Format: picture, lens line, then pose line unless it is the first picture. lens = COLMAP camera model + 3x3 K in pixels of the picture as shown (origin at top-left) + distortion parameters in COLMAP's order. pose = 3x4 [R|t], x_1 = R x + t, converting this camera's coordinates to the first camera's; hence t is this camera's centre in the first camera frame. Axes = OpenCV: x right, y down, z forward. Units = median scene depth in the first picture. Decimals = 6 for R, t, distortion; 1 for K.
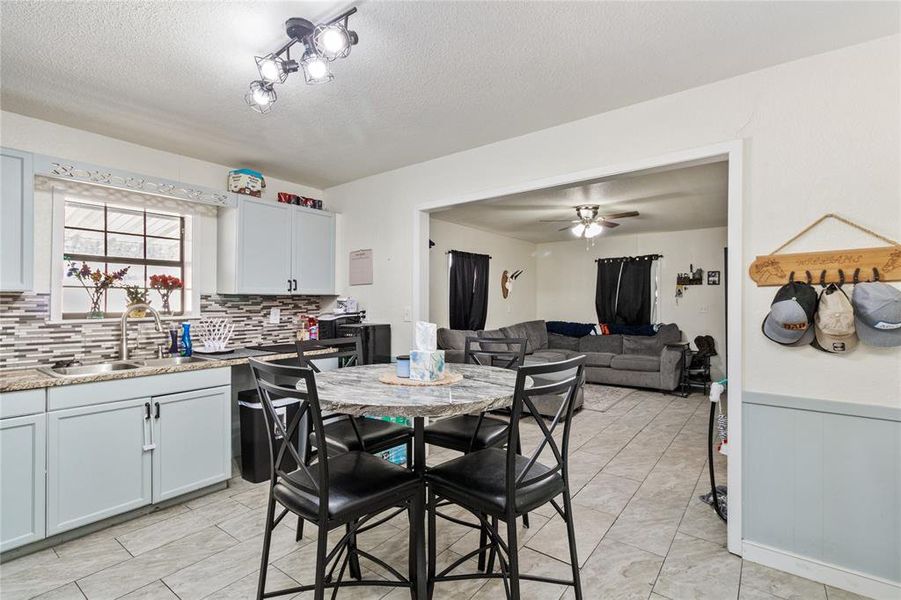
lens RADIAL K [[422.4, 0, 447.9], [0, 422.4, 302.3], [0, 0, 1]] dist [0.005344, 0.000587]
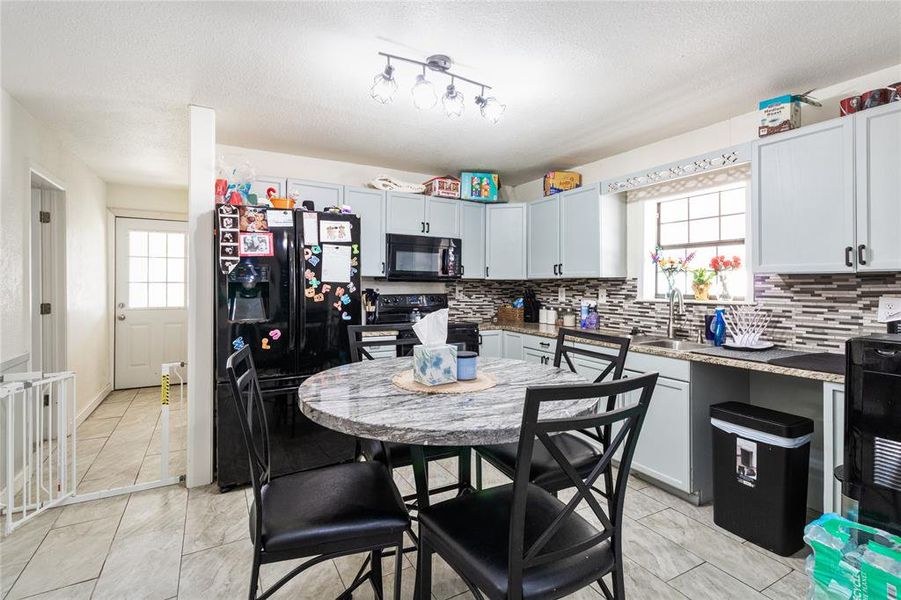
lens RADIAL K [[422.4, 0, 445.0], [0, 422.4, 276.8], [0, 0, 1]] dist [0.005344, 0.000587]
pose [[-0.405609, -0.025424, -0.913693, 0.352741], [-0.014124, 0.999668, -0.021546, 0.009008], [0.913937, 0.004166, -0.405834, 0.694541]]
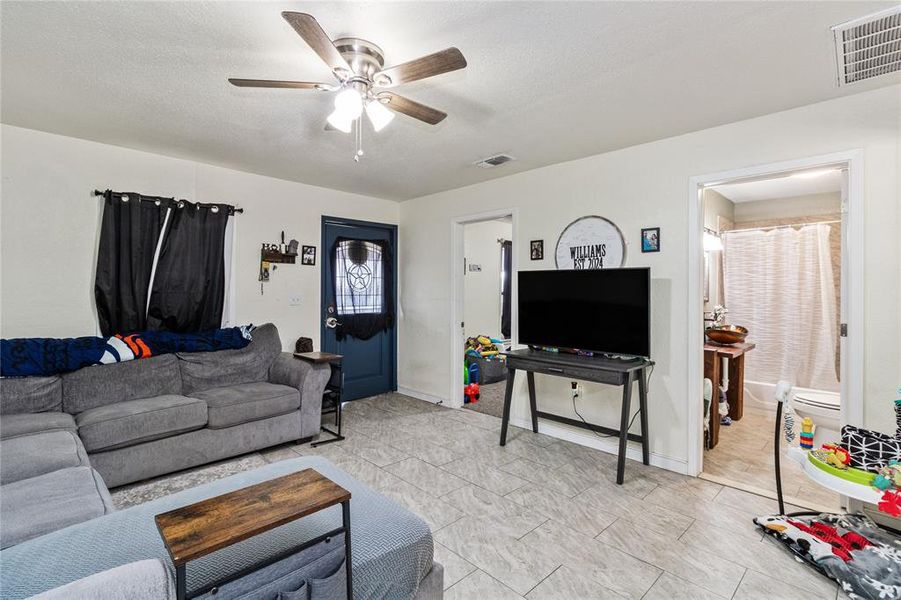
lens RADIAL K [[422.4, 0, 448.4], [0, 422.4, 297.1], [0, 0, 1]] dist [0.005344, 0.000587]
pose [[0.158368, -0.006035, 0.987362, -0.055430], [0.000947, 0.999982, 0.005961, 0.014090], [-0.987380, -0.000009, 0.158371, 1.106309]]
